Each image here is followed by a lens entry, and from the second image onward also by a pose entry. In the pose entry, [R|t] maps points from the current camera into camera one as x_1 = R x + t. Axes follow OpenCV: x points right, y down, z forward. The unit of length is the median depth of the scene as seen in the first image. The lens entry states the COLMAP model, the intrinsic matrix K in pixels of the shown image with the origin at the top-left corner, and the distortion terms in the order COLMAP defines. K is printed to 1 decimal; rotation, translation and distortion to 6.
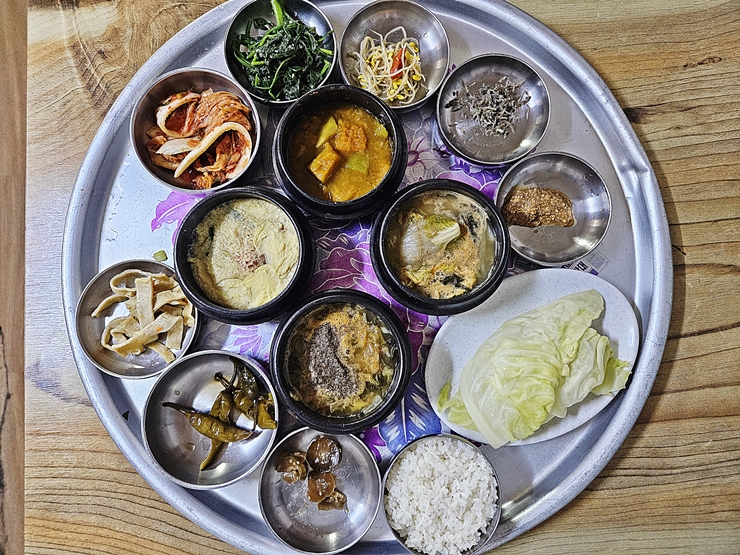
lens RADIAL K [[504.6, 0, 367.3], [0, 504.6, 274.6], [0, 0, 1]] dist [0.001428, -0.005208]
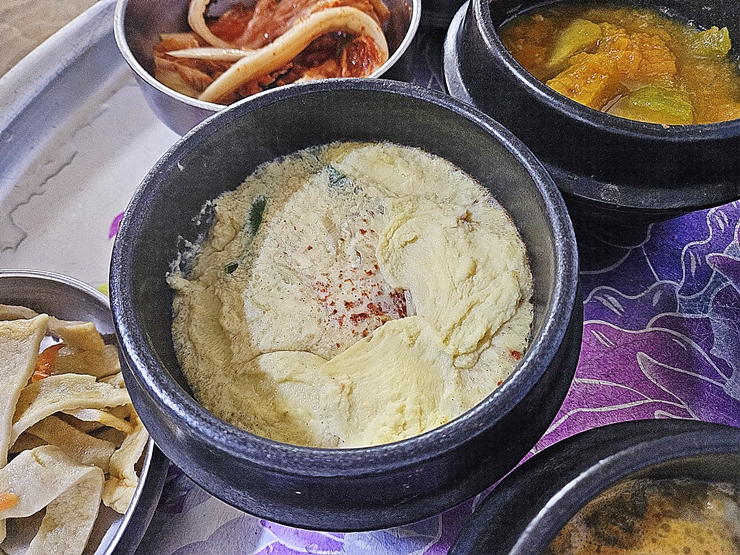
lens RADIAL K [[504.6, 0, 367.6], [0, 504.6, 280.9], [0, 0, 1]] dist [0.001428, -0.005208]
pose [[0.991128, 0.072120, -0.111639, -0.195954], [-0.109731, 0.917969, -0.381172, 0.079578], [0.074991, 0.390040, 0.917739, 0.719176]]
